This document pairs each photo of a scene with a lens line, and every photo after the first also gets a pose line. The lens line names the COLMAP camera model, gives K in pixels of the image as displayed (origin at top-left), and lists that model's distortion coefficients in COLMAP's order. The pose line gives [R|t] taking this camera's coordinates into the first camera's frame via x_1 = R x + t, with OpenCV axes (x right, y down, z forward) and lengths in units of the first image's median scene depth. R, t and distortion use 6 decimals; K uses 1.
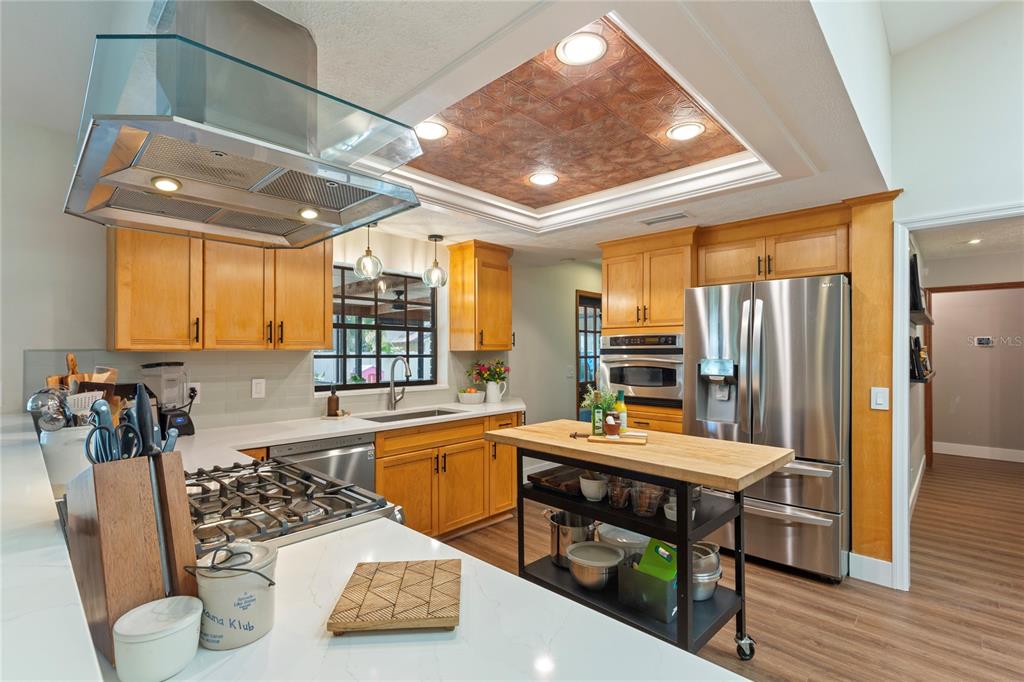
lens RADIAL K [[468.2, 0, 513.0], [0, 468.2, 347.9], [0, 0, 1]] dist [-0.000860, 0.000064]
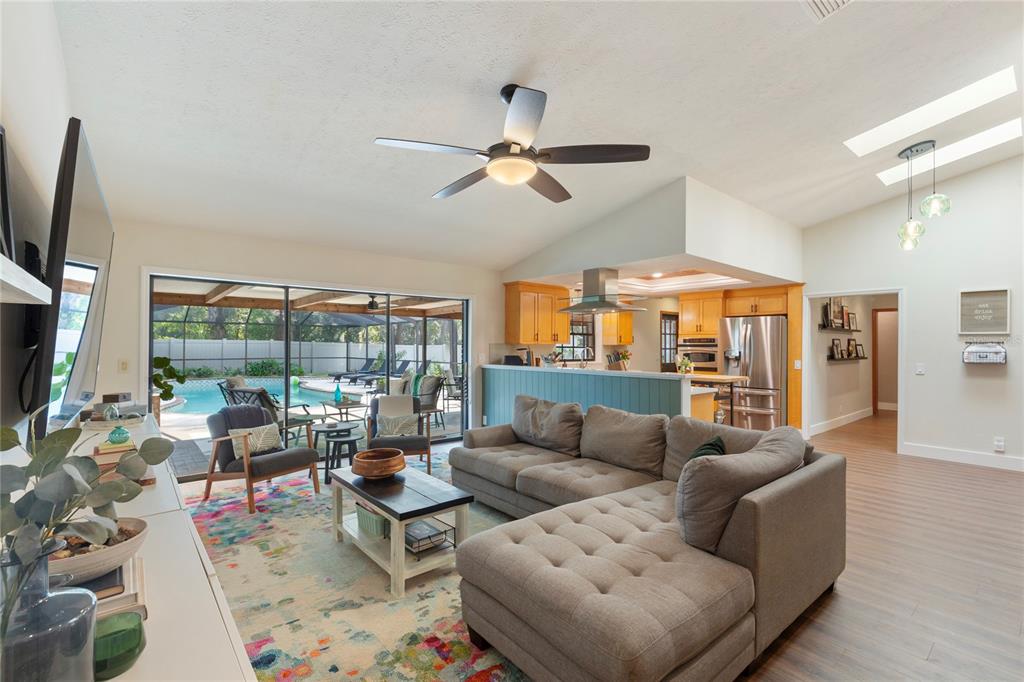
lens RADIAL K [[468.2, 0, 513.2], [0, 468.2, 341.9], [0, 0, 1]] dist [-0.000860, 0.000064]
pose [[0.993788, 0.004811, -0.111182, -0.340567], [-0.004886, 0.999988, -0.000404, -0.004864], [0.111179, 0.000945, 0.993800, -1.257935]]
